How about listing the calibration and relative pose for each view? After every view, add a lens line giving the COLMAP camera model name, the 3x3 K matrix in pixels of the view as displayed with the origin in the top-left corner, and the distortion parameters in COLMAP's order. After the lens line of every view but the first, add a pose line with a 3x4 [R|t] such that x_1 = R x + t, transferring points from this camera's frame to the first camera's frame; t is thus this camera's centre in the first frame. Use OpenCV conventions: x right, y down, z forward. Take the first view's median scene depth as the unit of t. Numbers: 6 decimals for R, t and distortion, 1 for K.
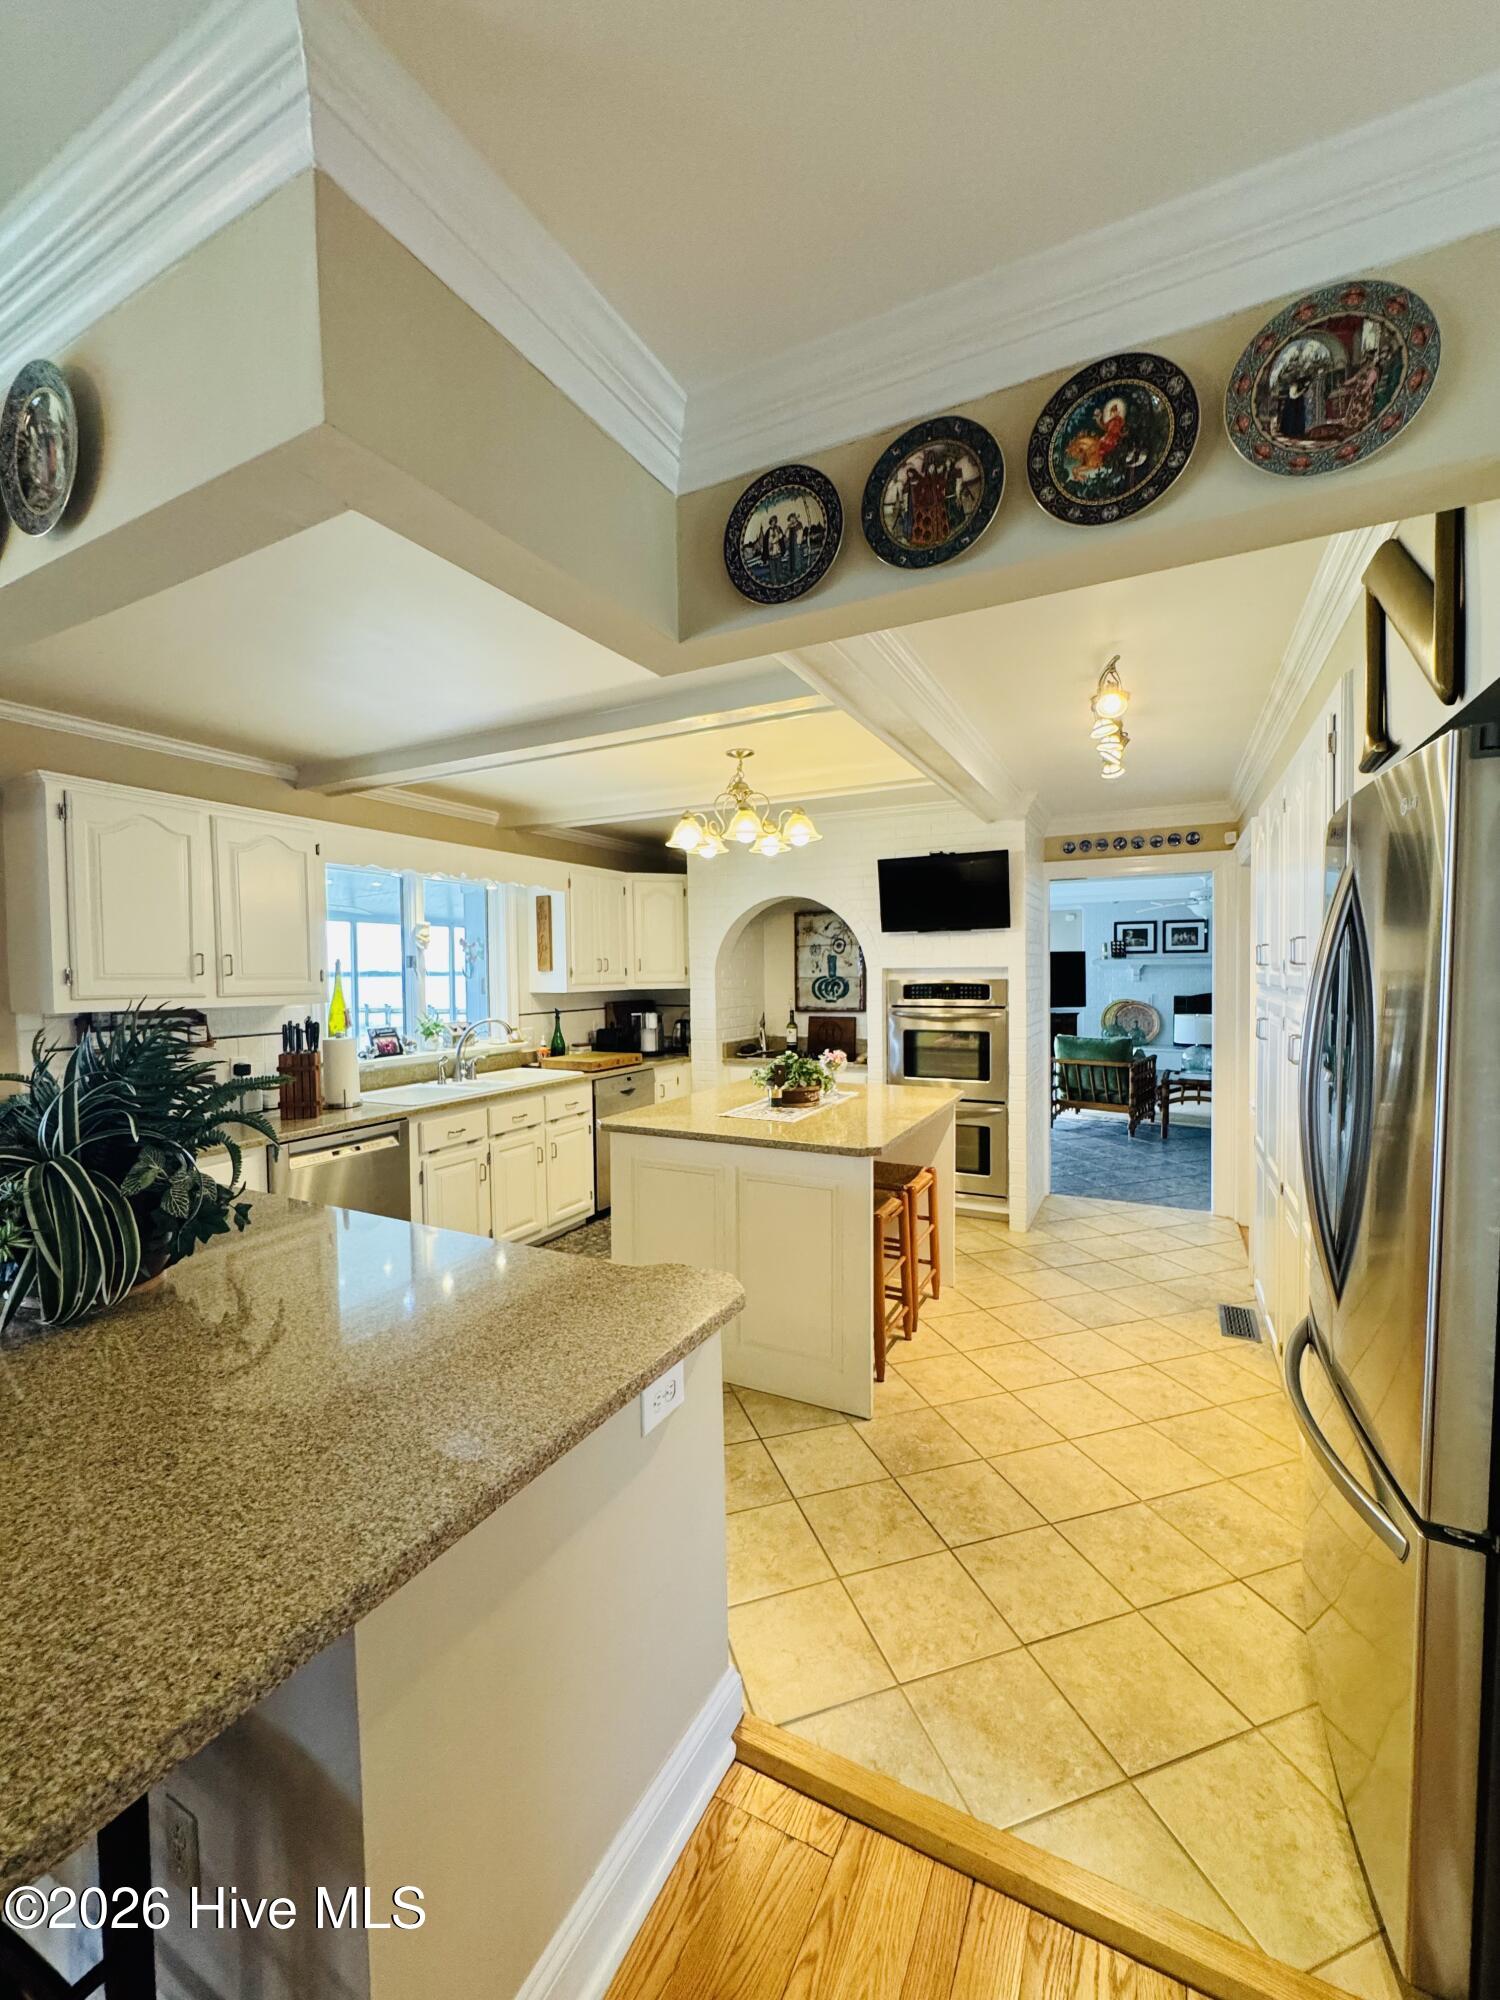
lens RADIAL K [[803.9, 0, 750.0], [0, 803.9, 1000.0], [0, 0, 1]] dist [-0.000452, 0.000130]
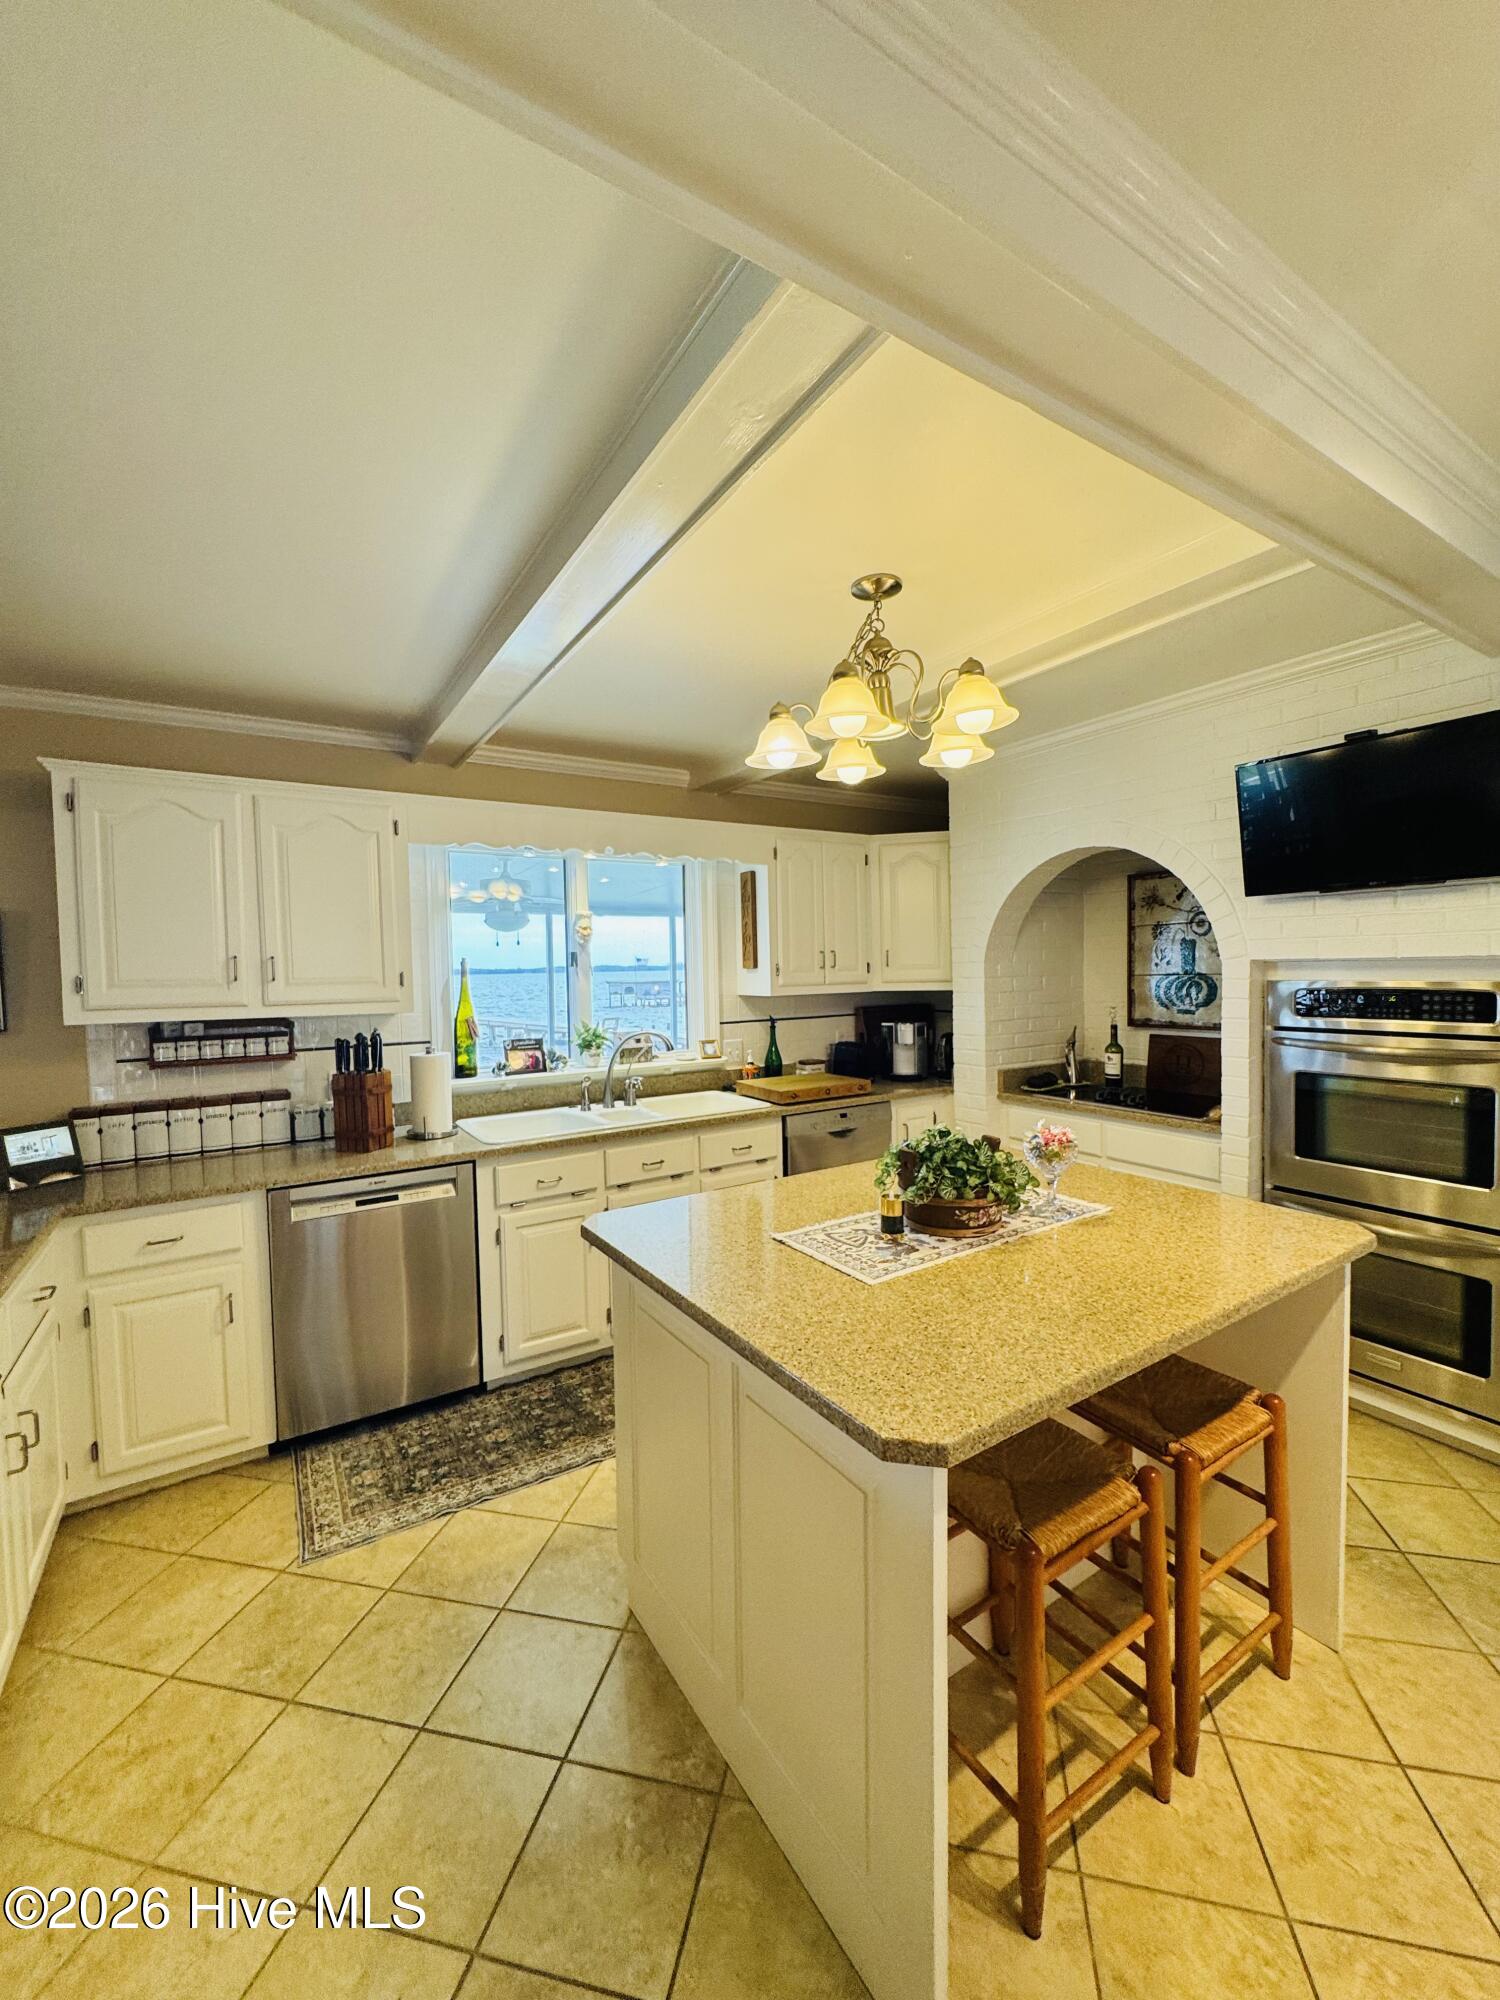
lens RADIAL K [[803.9, 0, 750.0], [0, 803.9, 1000.0], [0, 0, 1]] dist [-0.000452, 0.000130]
pose [[0.863826, 0.014422, -0.503584, 0.146233], [-0.007879, 0.999855, 0.015118, -0.017712], [0.503729, -0.009091, 0.863814, 0.338161]]
